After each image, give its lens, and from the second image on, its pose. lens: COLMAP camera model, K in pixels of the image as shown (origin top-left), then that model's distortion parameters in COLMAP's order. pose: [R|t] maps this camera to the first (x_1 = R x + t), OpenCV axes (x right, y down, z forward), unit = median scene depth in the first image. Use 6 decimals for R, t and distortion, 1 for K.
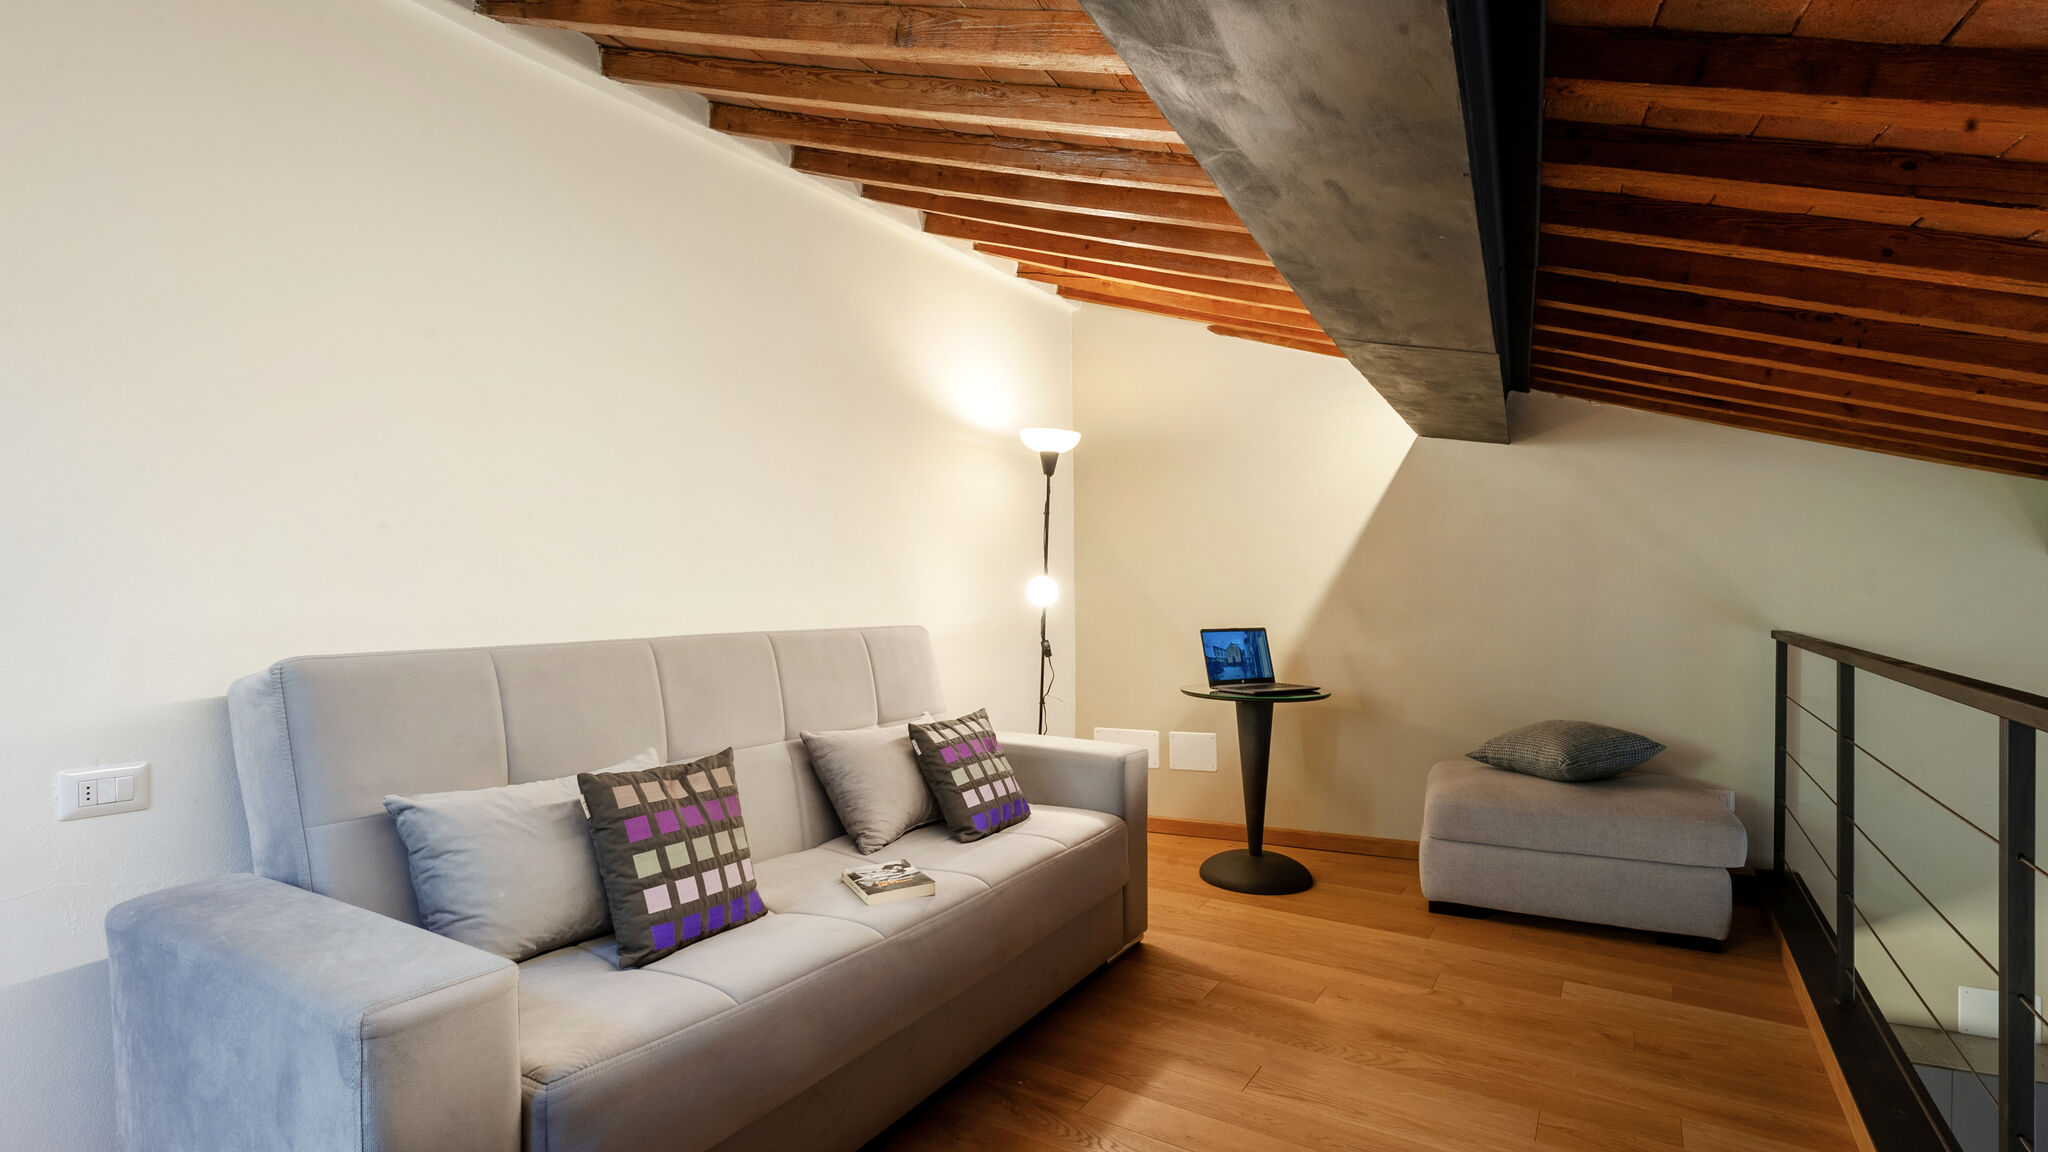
lens RADIAL K [[1001.3, 0, 1024.0], [0, 1001.3, 576.0], [0, 0, 1]] dist [0.001204, 0.000448]
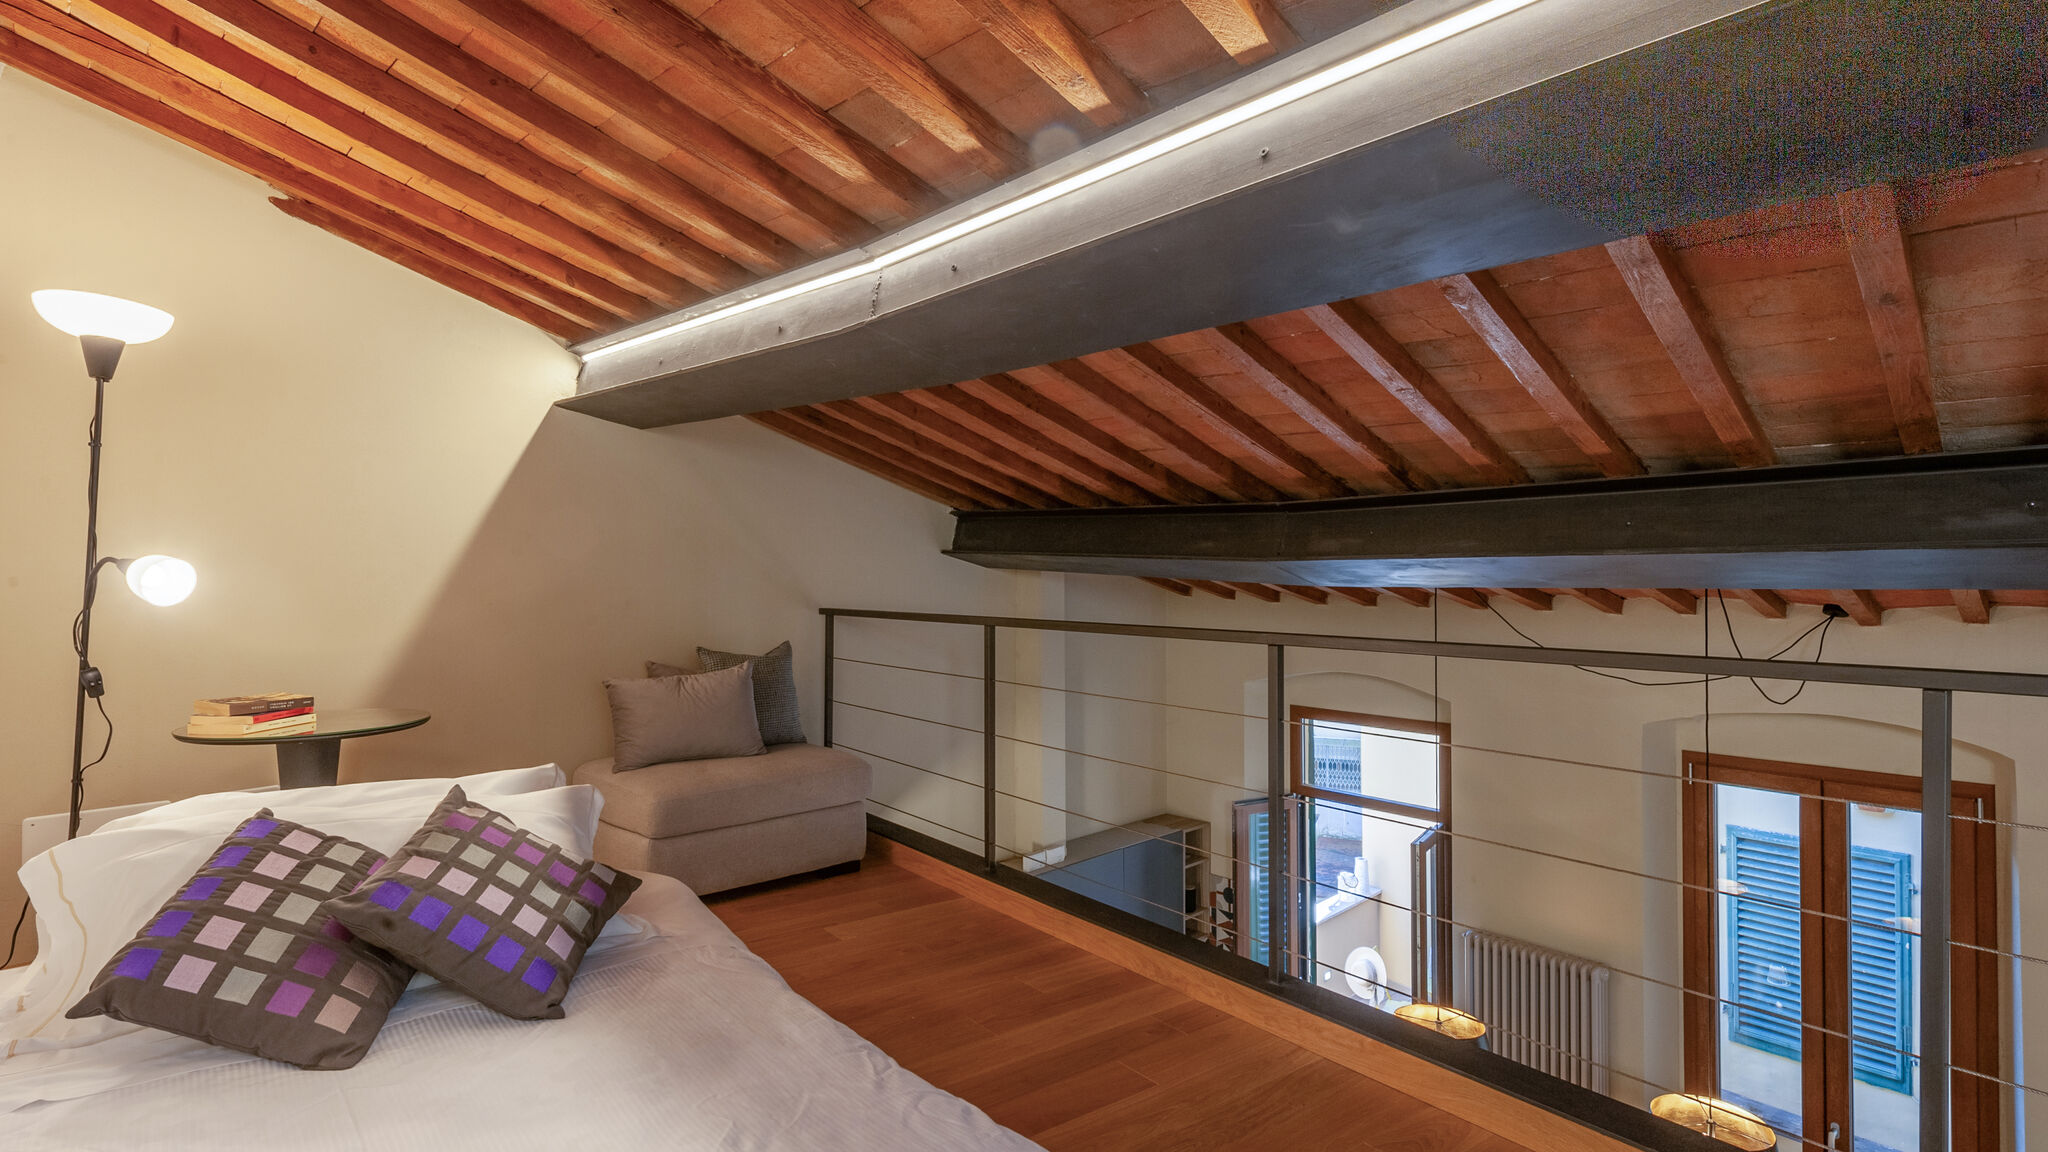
lens RADIAL K [[1083.2, 0, 1024.0], [0, 1083.2, 576.0], [0, 0, 1]] dist [-0.001138, -0.000356]
pose [[0.346285, -0.003087, 0.938124, -0.375947], [-0.004208, 0.999979, 0.004844, 0.007152], [-0.938120, -0.005625, 0.346264, 0.286234]]
